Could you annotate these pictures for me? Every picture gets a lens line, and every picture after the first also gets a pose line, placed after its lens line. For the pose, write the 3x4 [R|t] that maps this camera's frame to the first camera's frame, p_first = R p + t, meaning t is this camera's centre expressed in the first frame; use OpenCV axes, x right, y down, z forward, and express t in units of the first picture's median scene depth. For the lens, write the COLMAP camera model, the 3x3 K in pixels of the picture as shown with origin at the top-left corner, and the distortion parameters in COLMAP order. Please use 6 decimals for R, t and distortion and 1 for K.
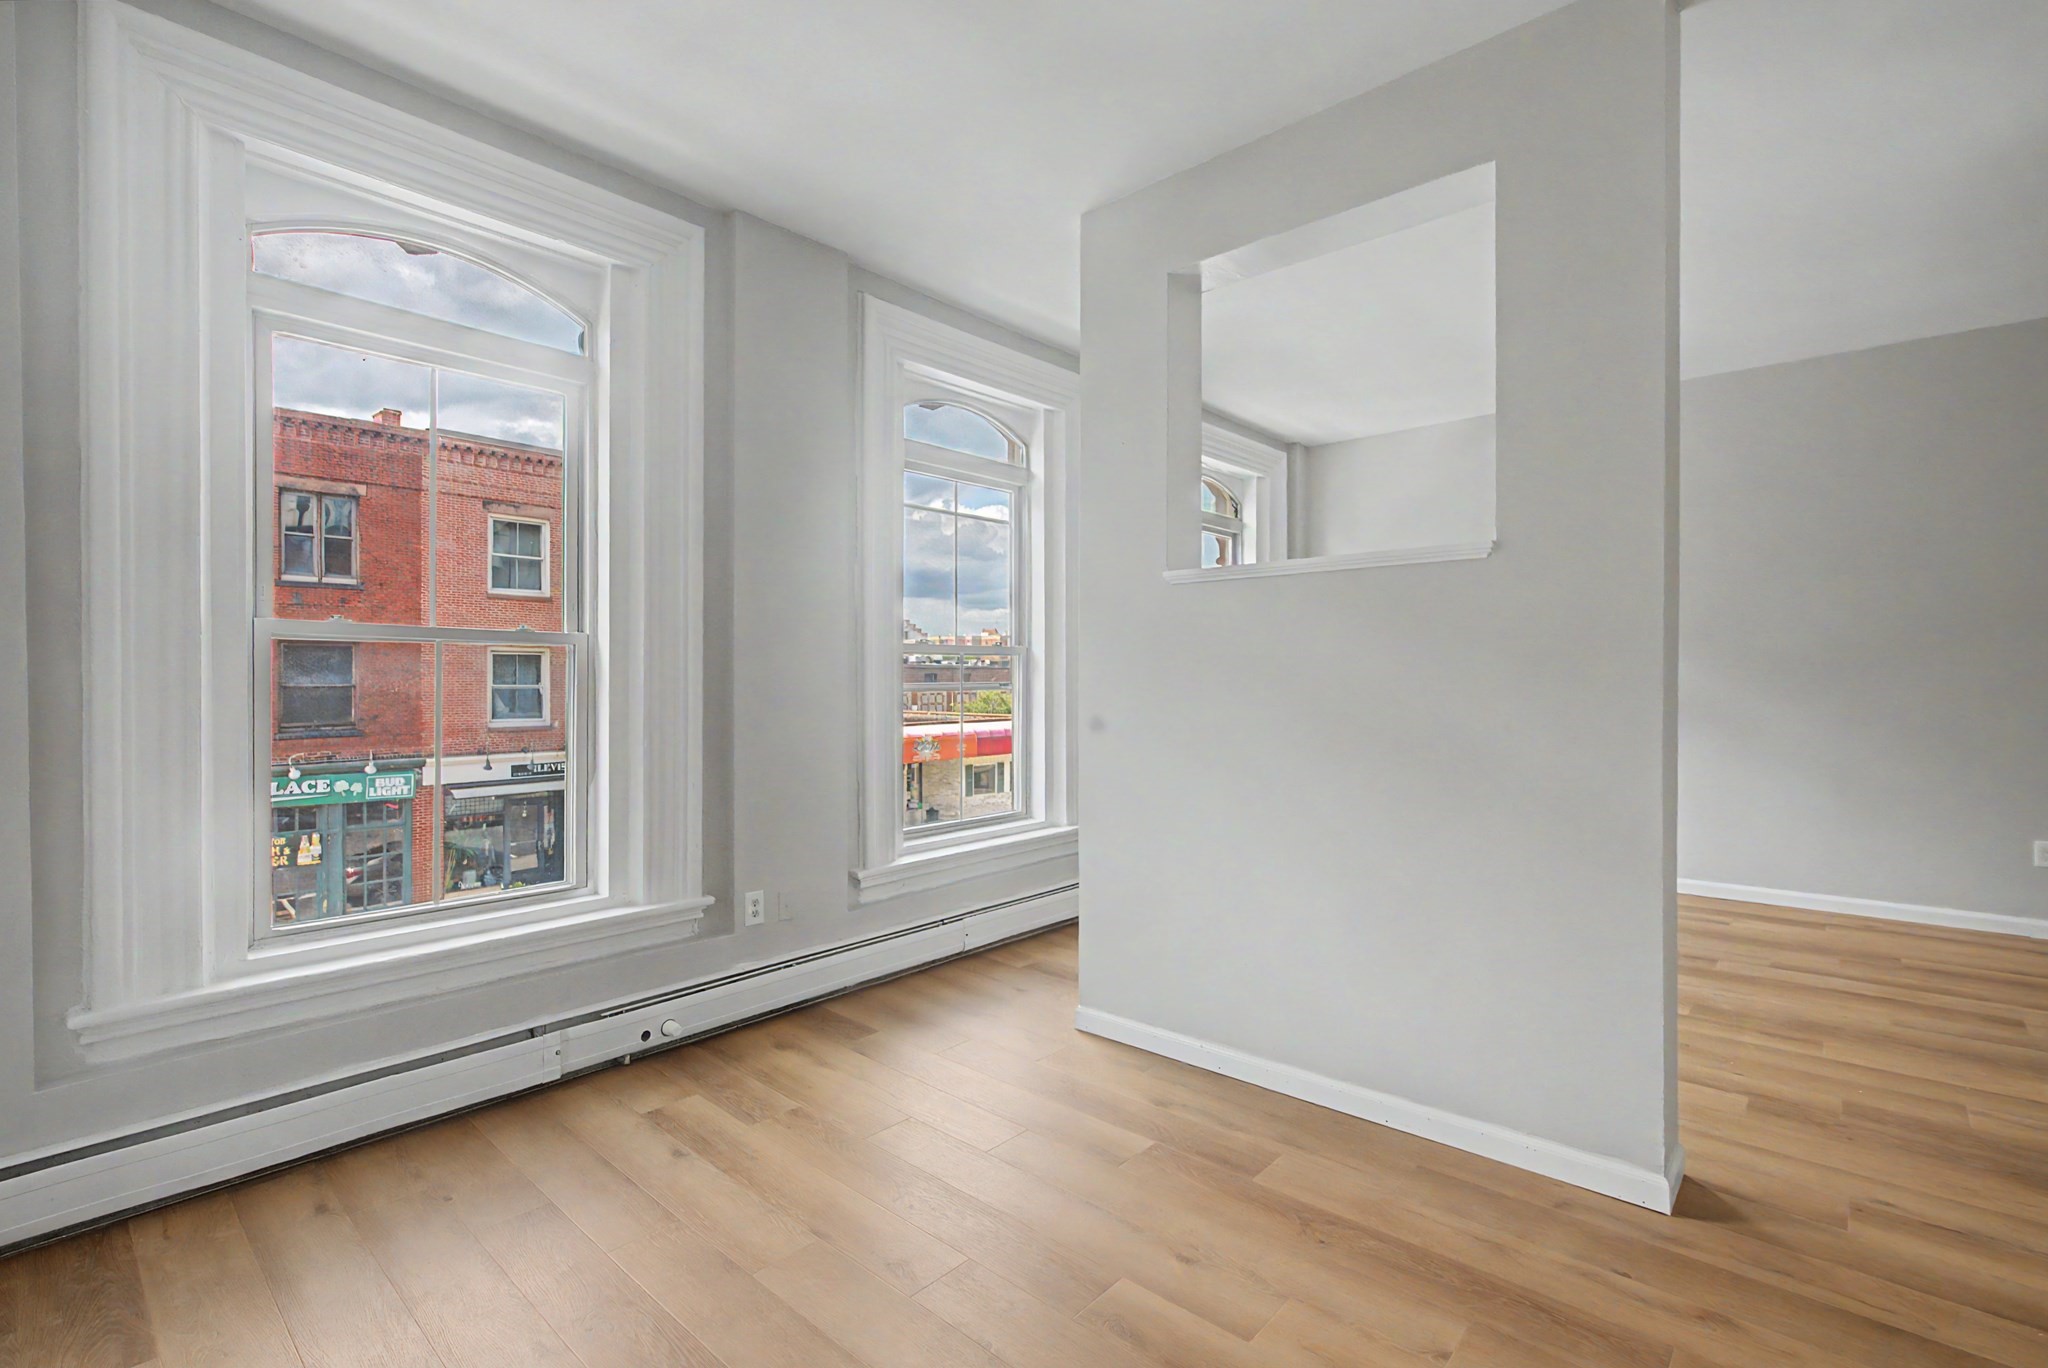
lens RADIAL K [[936.1, 0, 1036.2], [0, 936.1, 682.8], [0, 0, 1]] dist [-0.005143, 0.000722]
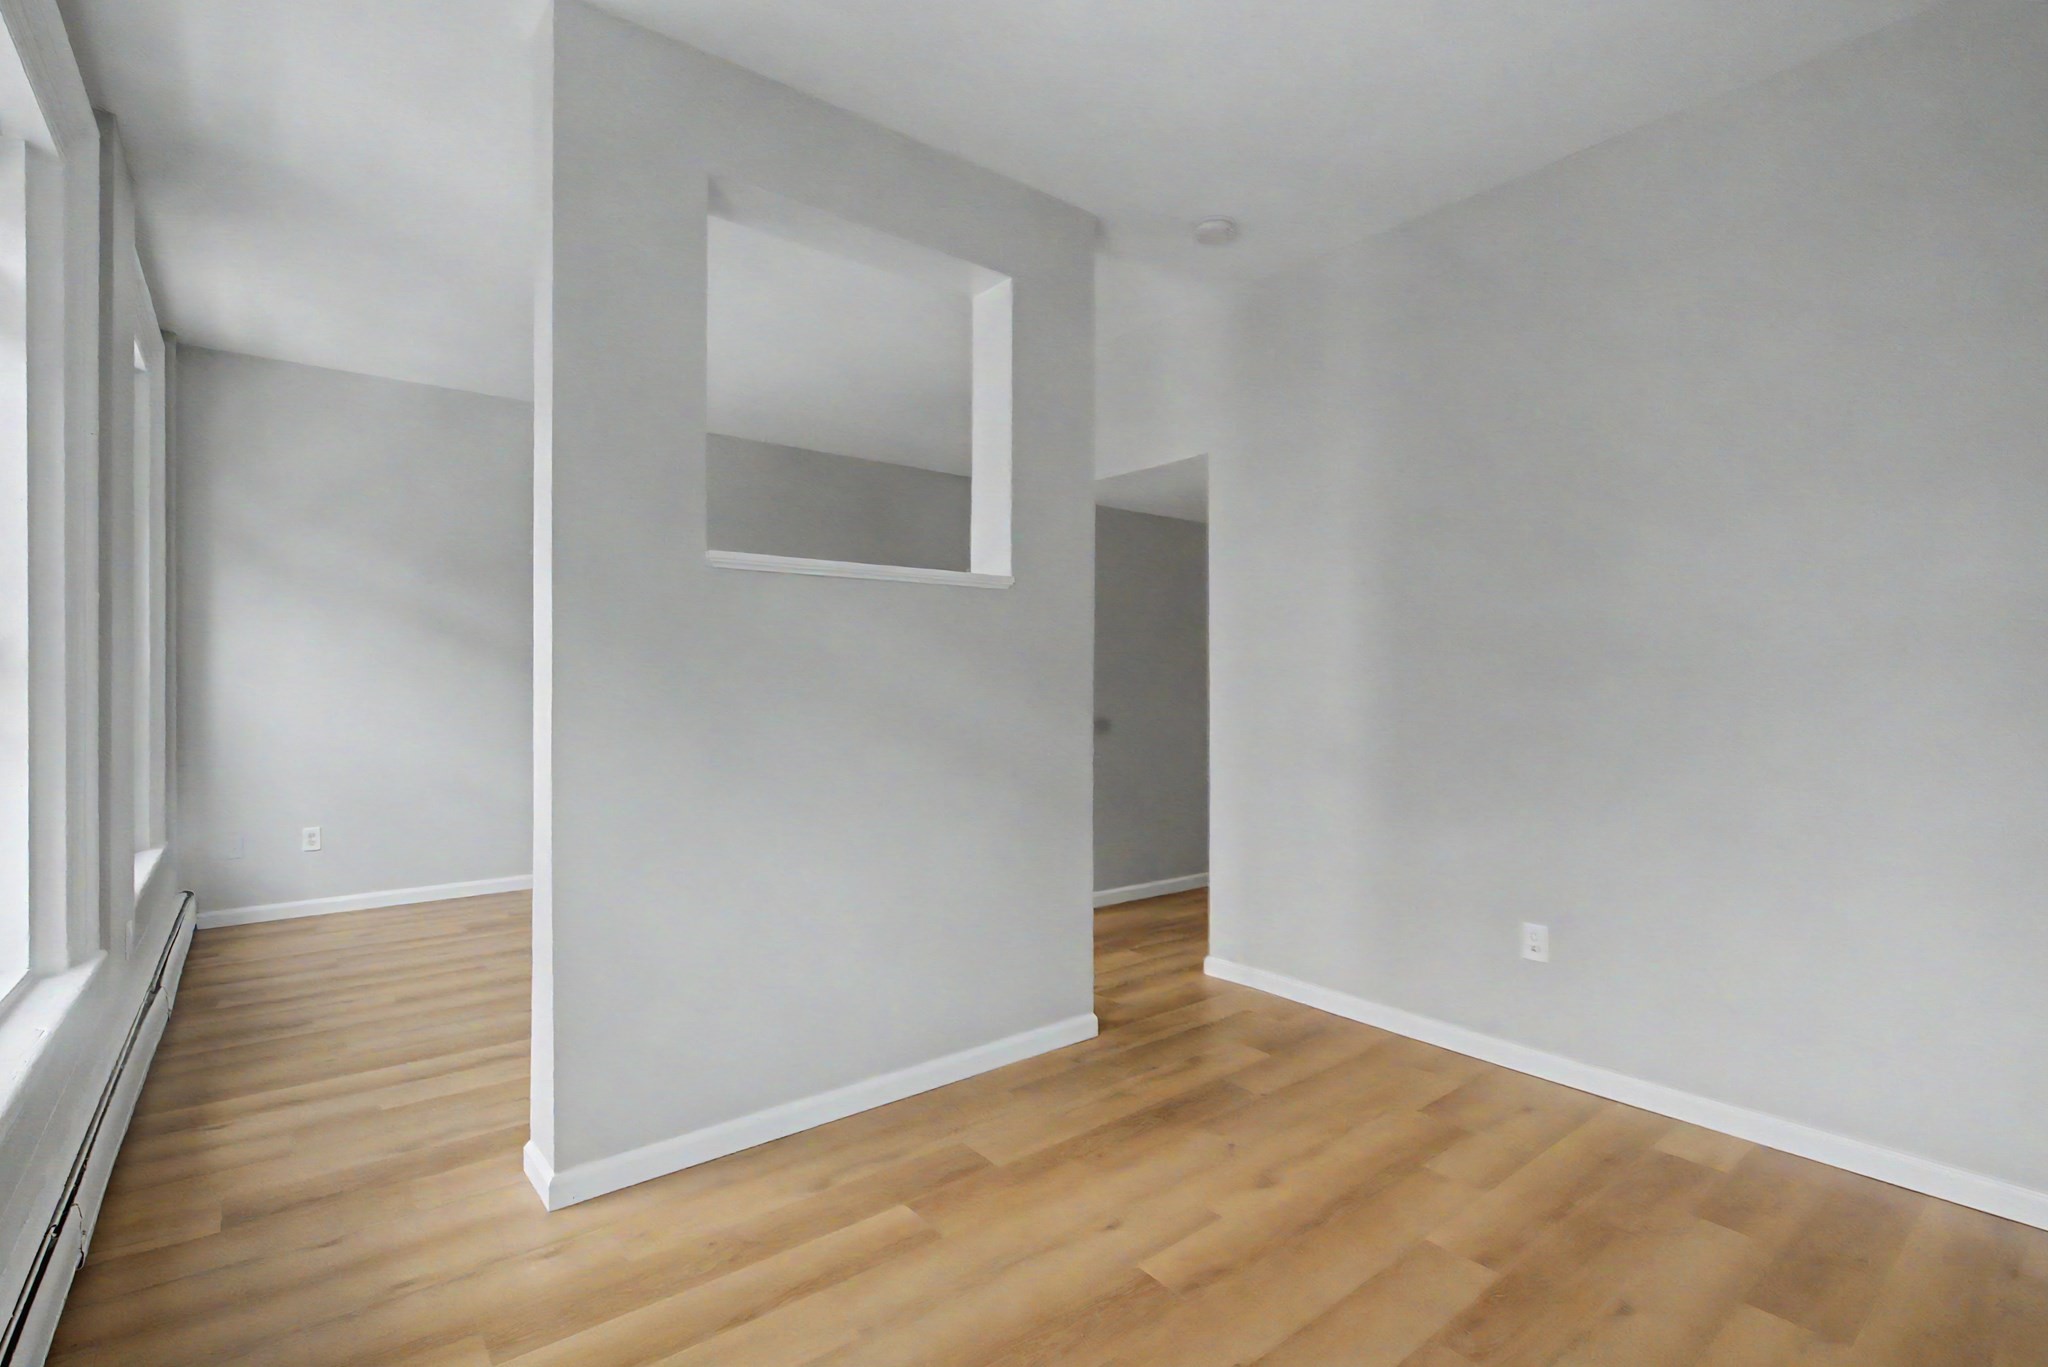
lens RADIAL K [[936.1, 0, 1025.3], [0, 936.1, 686.6], [0, 0, 1]] dist [-0.005143, 0.000722]
pose [[0.171028, -0.000294, 0.985266, -0.615649], [0.005382, 0.999985, -0.000635, -0.002339], [-0.985251, 0.005411, 0.171027, 0.611922]]
